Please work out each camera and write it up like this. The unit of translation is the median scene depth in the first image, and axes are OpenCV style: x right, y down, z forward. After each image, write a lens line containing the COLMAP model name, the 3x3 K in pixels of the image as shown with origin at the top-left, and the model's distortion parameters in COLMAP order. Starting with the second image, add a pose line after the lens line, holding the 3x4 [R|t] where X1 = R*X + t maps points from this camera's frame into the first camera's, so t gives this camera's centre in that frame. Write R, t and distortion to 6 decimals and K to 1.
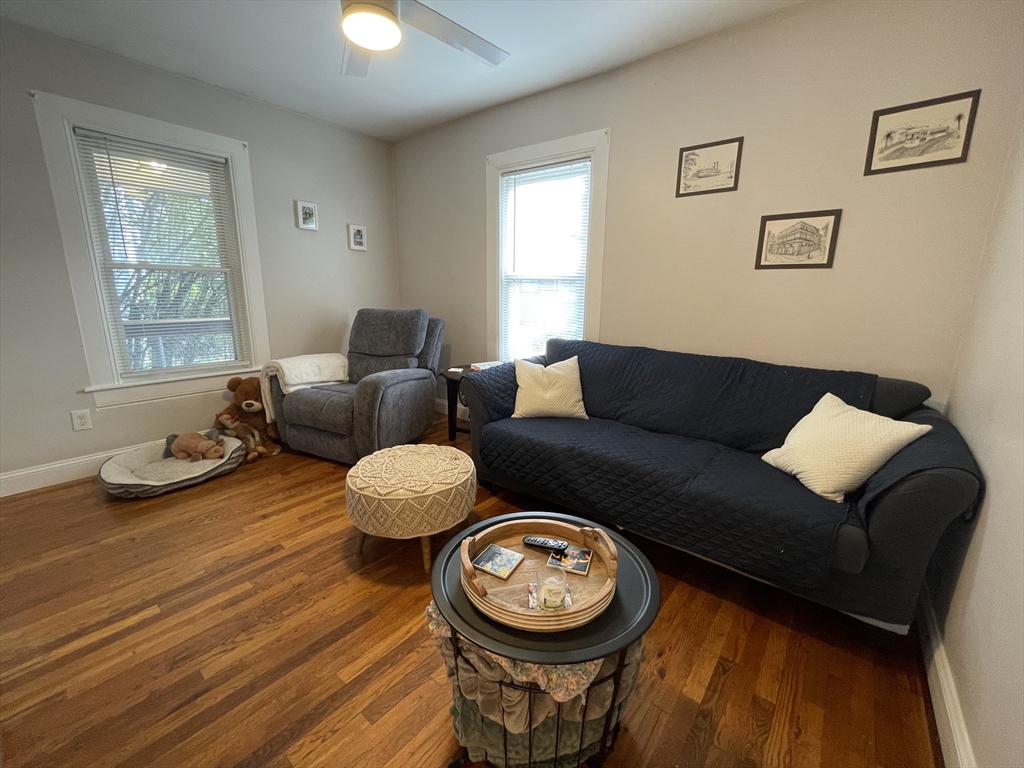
lens RADIAL K [[415.5, 0, 512.3], [0, 415.5, 381.9], [0, 0, 1]] dist [-0.002394, -0.000336]
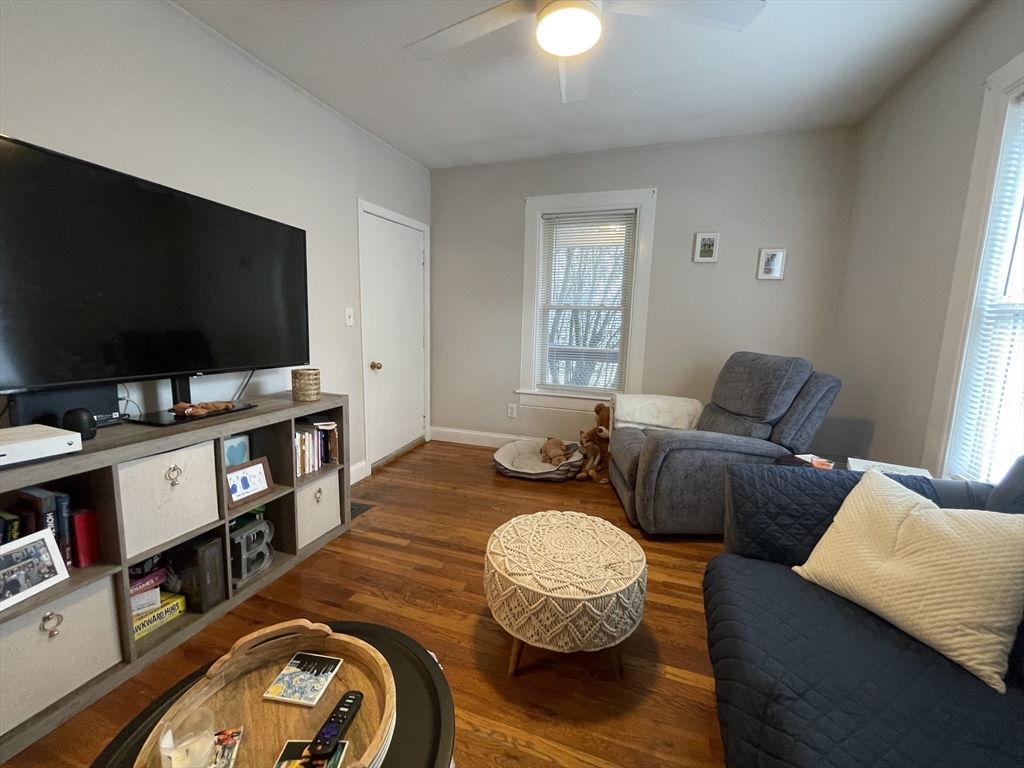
lens RADIAL K [[415.5, 0, 511.7], [0, 415.5, 382.2], [0, 0, 1]] dist [-0.002394, -0.000336]
pose [[0.355019, 0.138178, -0.924591, 0.347882], [-0.219364, 0.973716, 0.061290, -0.106710], [0.908758, 0.181063, 0.375999, 0.464328]]
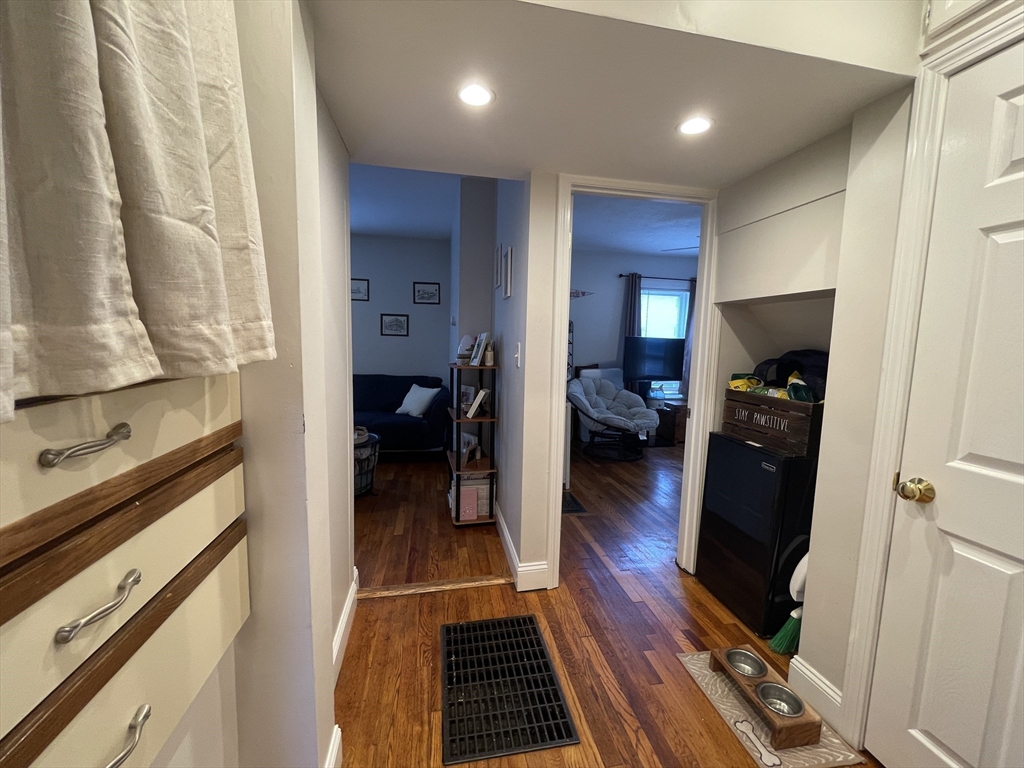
lens RADIAL K [[415.5, 0, 514.1], [0, 415.5, 384.3], [0, 0, 1]] dist [-0.002394, -0.000336]
pose [[0.634850, -0.081580, 0.768316, -0.698075], [0.142879, 0.989655, -0.012977, 0.124385], [-0.759309, 0.118015, 0.639939, -0.949561]]
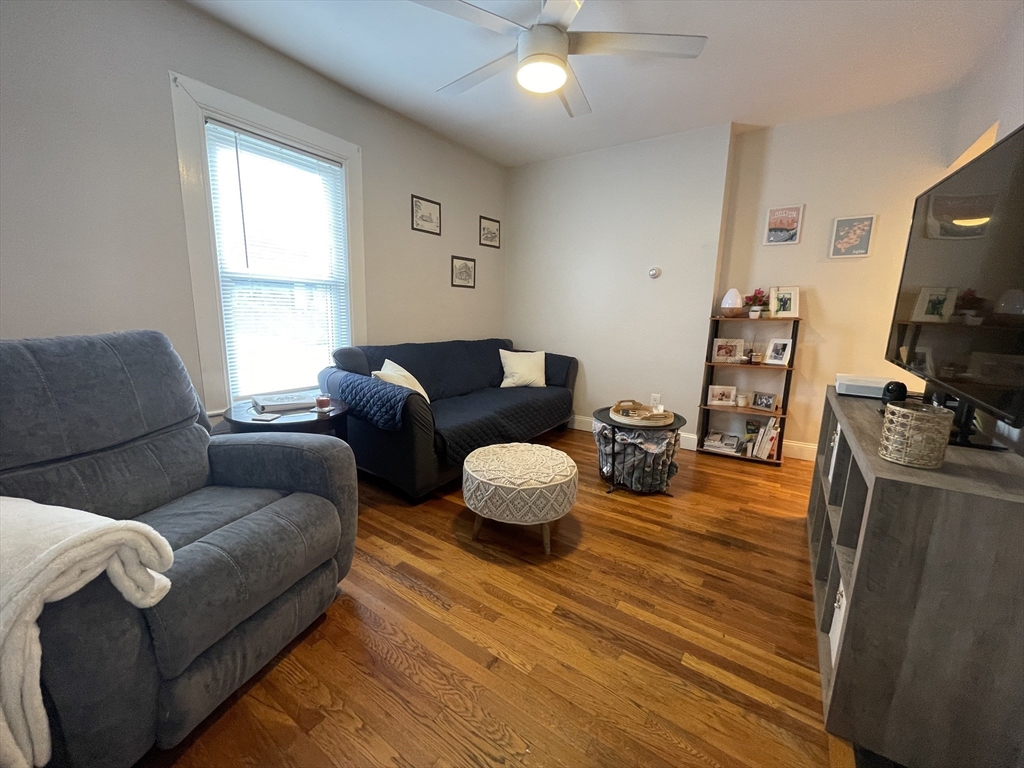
lens RADIAL K [[415.5, 0, 512.6], [0, 415.5, 381.5], [0, 0, 1]] dist [-0.002394, -0.000336]
pose [[-0.091145, -0.195365, 0.976486, -1.072144], [0.185589, 0.960056, 0.209401, -0.198034], [-0.978391, 0.200311, -0.051247, 0.871283]]
